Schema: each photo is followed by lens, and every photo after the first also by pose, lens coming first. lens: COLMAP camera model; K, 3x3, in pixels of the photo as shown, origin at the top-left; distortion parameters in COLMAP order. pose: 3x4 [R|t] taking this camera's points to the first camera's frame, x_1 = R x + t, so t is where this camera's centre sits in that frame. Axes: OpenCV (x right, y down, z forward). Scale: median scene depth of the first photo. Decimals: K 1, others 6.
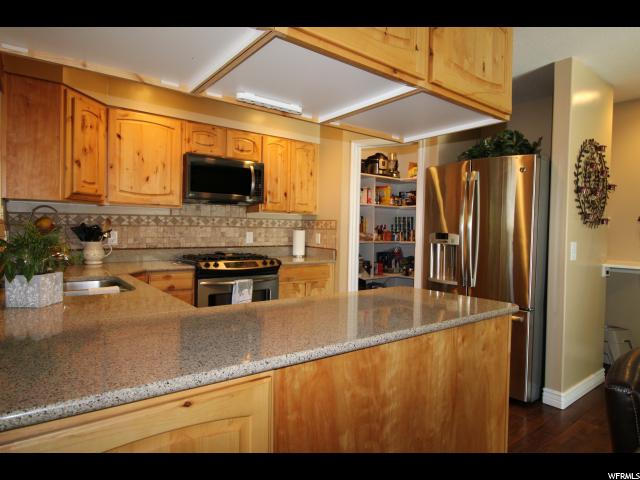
lens RADIAL K [[388.8, 0, 320.0], [0, 388.8, 240.0], [0, 0, 1]] dist [0.001796, 0.000989]
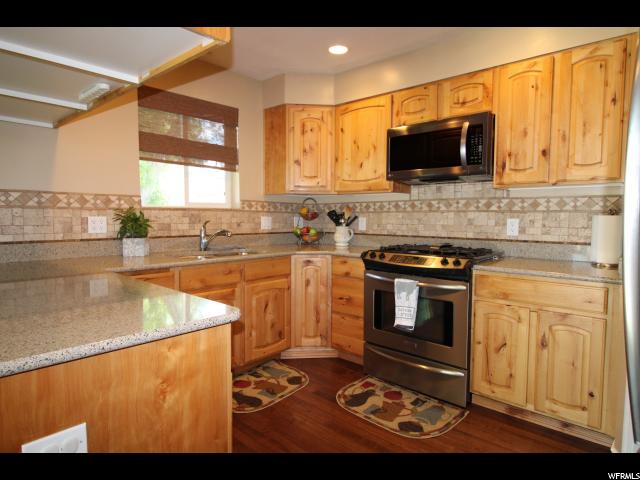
lens RADIAL K [[388.8, 0, 320.0], [0, 388.8, 240.0], [0, 0, 1]] dist [0.001796, 0.000989]
pose [[0.182822, 0.048007, -0.981973, 0.471877], [-0.030014, 0.998614, 0.043233, -0.003183], [0.982688, 0.021569, 0.184009, 0.628368]]
